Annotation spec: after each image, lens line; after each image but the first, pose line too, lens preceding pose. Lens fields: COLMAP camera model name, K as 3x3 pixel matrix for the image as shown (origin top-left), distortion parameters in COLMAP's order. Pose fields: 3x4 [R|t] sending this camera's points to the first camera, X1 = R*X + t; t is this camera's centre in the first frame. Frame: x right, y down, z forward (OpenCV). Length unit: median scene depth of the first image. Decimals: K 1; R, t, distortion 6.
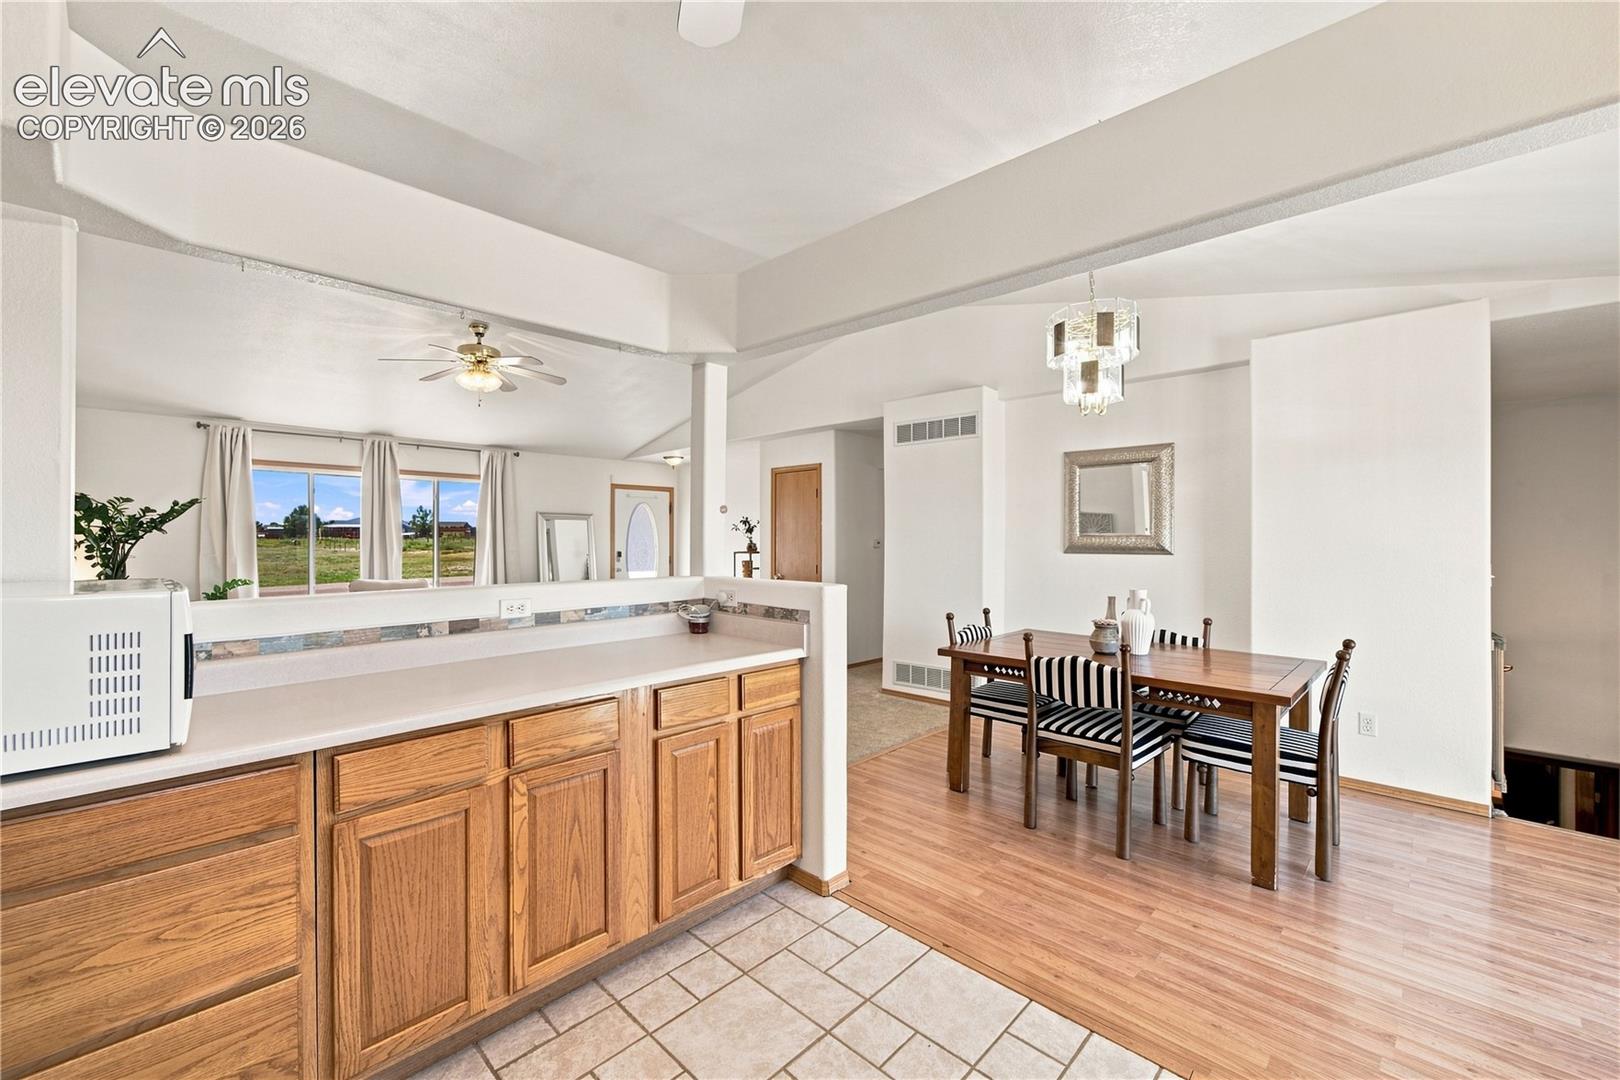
lens RADIAL K [[676.7, 0, 808.0], [0, 676.7, 537.5], [0, 0, 1]] dist [-0.004511, 0.005649]
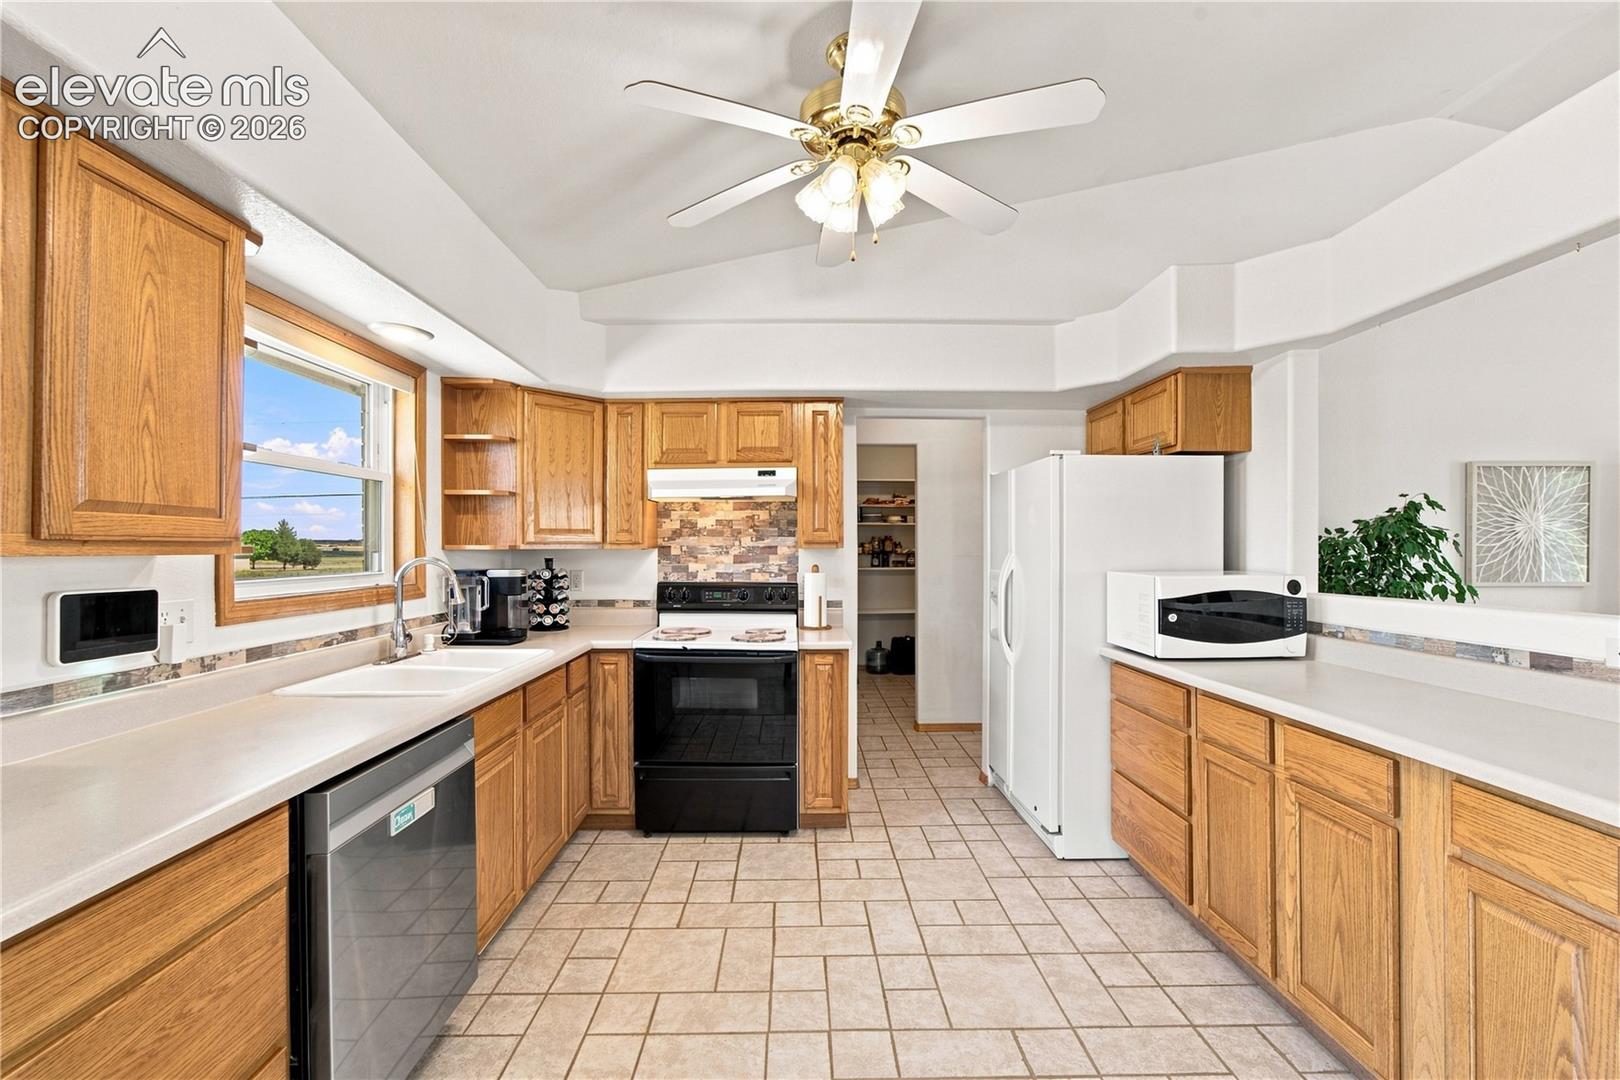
lens RADIAL K [[676.7, 0, 806.3], [0, 676.7, 540.2], [0, 0, 1]] dist [-0.004511, 0.005649]
pose [[-0.704863, -0.006205, -0.709316, 0.727652], [-0.000697, 0.999967, -0.008056, -0.002112], [0.709343, -0.005184, -0.704844, 1.080537]]
